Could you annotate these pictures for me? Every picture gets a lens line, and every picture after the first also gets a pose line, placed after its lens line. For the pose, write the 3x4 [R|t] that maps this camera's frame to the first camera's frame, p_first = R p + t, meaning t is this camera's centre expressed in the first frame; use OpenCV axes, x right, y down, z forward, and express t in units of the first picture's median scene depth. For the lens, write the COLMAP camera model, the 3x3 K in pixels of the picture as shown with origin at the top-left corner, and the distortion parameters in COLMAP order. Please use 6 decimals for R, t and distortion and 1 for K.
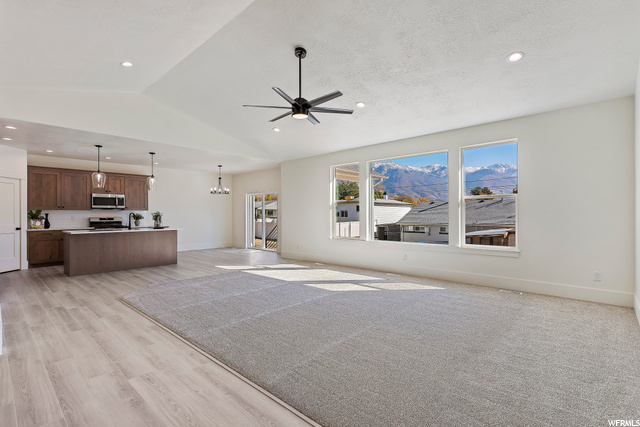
lens RADIAL K [[308.1, 0, 320.5], [0, 308.1, 213.8], [0, 0, 1]] dist [0.016825, 0.002079]
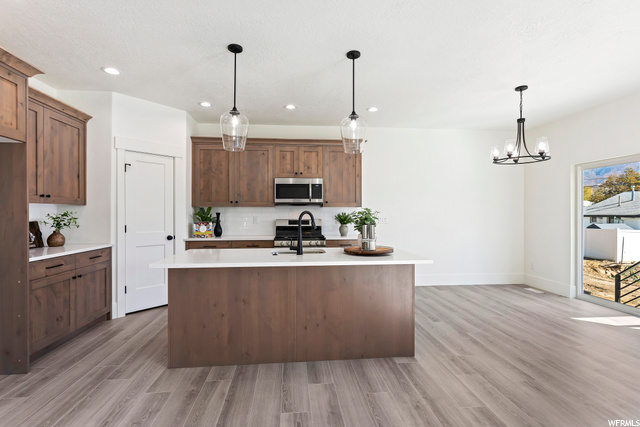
lens RADIAL K [[308.1, 0, 310.9], [0, 308.1, 216.3], [0, 0, 1]] dist [0.016825, 0.002079]
pose [[0.736432, 0.007672, -0.676468, -0.320468], [-0.001533, 0.999952, 0.009672, 0.000261], [0.676510, -0.006086, 0.736409, 0.671938]]
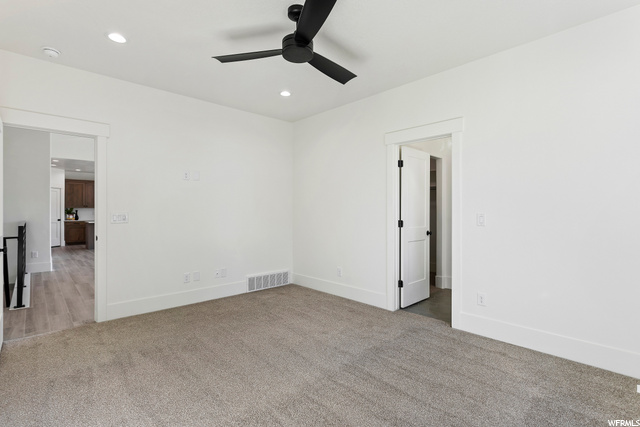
lens RADIAL K [[308.1, 0, 314.5], [0, 308.1, 211.7], [0, 0, 1]] dist [0.016825, 0.002079]
pose [[0.996604, 0.009115, -0.081838, 0.398913], [-0.008944, 0.999957, 0.002456, -0.007848], [0.081857, -0.001716, 0.996643, -0.411957]]
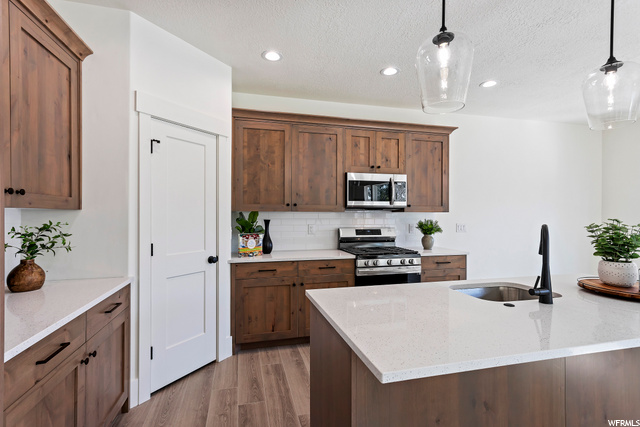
lens RADIAL K [[308.1, 0, 318.9], [0, 308.1, 217.0], [0, 0, 1]] dist [0.016825, 0.002079]
pose [[0.842023, 0.007514, -0.539390, -0.582685], [-0.004318, 0.999965, 0.007189, -0.008116], [0.539425, -0.003724, 0.842025, 0.675970]]
